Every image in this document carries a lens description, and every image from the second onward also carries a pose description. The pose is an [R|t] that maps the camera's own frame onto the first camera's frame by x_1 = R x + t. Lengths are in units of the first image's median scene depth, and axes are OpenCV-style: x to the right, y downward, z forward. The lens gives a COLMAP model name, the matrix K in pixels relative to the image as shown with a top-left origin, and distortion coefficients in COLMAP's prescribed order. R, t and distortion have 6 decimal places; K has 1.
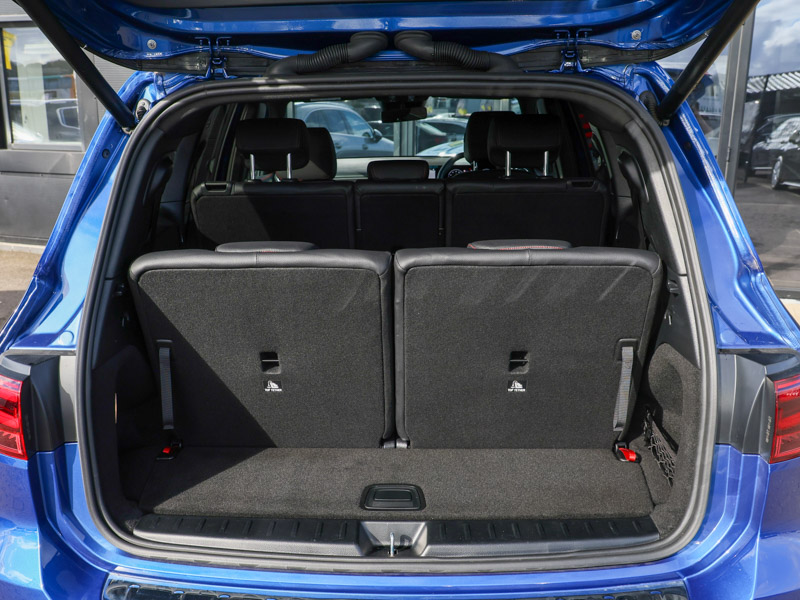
lens RADIAL K [[1071.1, 0, 371.7], [0, 1071.1, 300.5], [0, 0, 1]] dist [-0.006734, -0.005379]
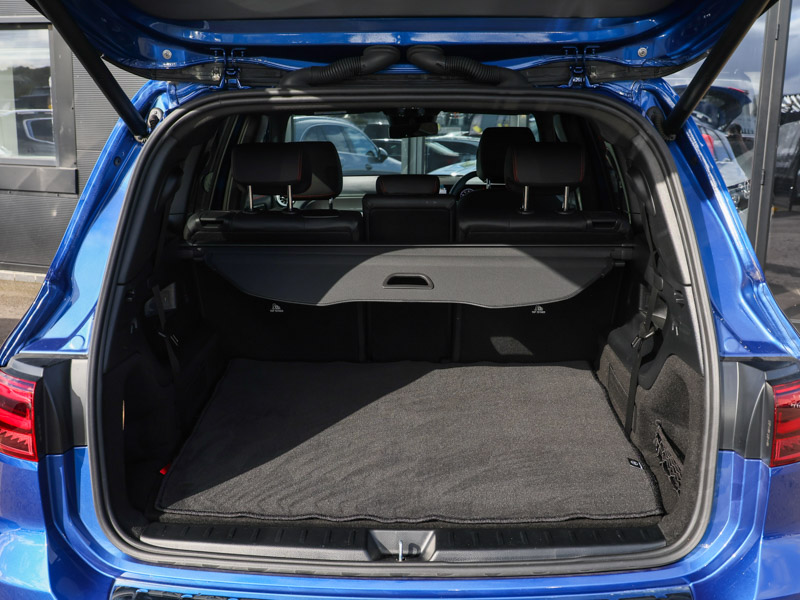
lens RADIAL K [[1573.3, 0, 400.0], [0, 1573.3, 300.0], [0, 0, 1]] dist [0.010756, 0.033950]
pose [[0.999551, 0.010172, 0.028196, -0.025230], [-0.008058, 0.997220, -0.074073, 0.102289], [-0.028871, 0.073813, 0.996854, -0.480144]]
